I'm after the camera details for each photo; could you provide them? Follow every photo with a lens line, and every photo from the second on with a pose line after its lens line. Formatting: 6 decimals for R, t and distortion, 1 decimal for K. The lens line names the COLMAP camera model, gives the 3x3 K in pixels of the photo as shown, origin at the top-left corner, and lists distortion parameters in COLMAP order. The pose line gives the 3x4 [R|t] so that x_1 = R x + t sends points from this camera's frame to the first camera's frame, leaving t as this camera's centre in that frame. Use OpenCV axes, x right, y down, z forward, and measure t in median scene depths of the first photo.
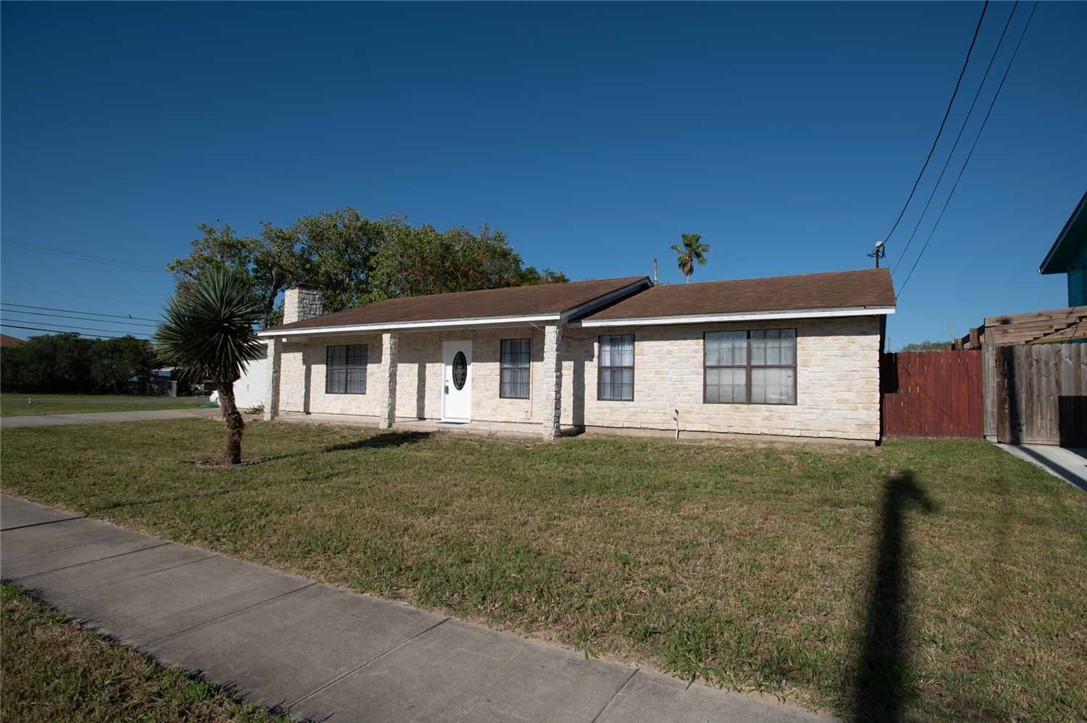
lens RADIAL K [[581.1, 0, 543.5], [0, 581.1, 361.5], [0, 0, 1]] dist [-0.001622, -0.000606]
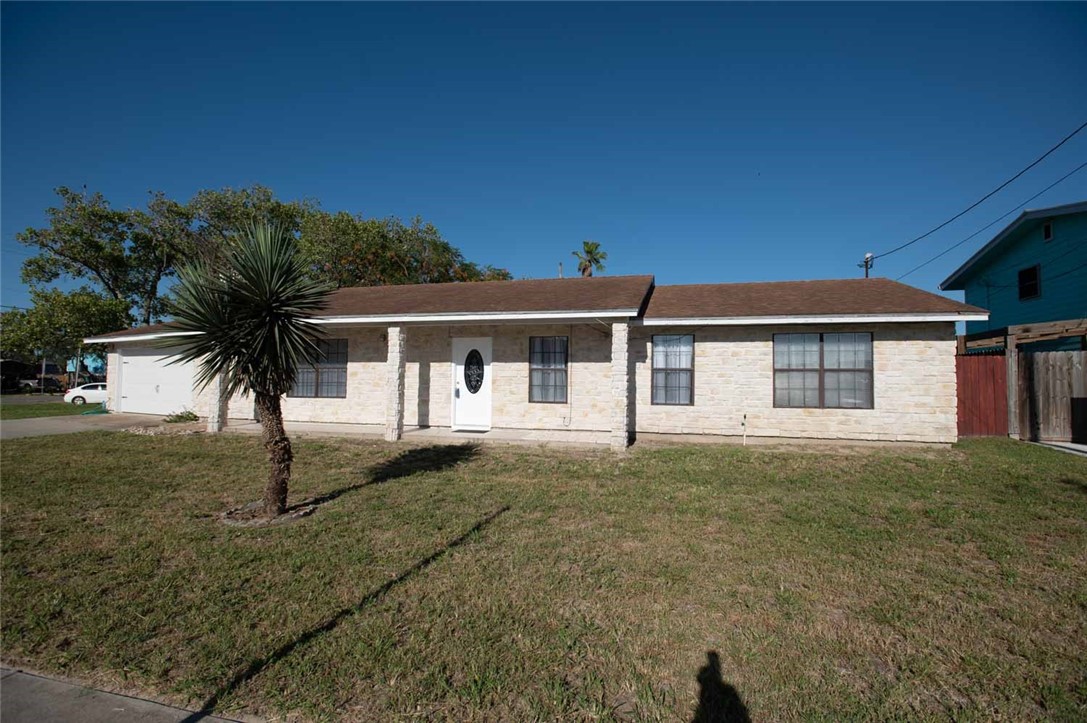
lens RADIAL K [[522.9, 0, 543.5], [0, 522.9, 361.5], [0, 0, 1]] dist [-0.003921, -0.000532]
pose [[0.964103, 0.006131, 0.265458, -0.293313], [-0.008818, 0.999921, 0.008932, -0.008266], [-0.265382, -0.010952, 0.964081, 0.240027]]
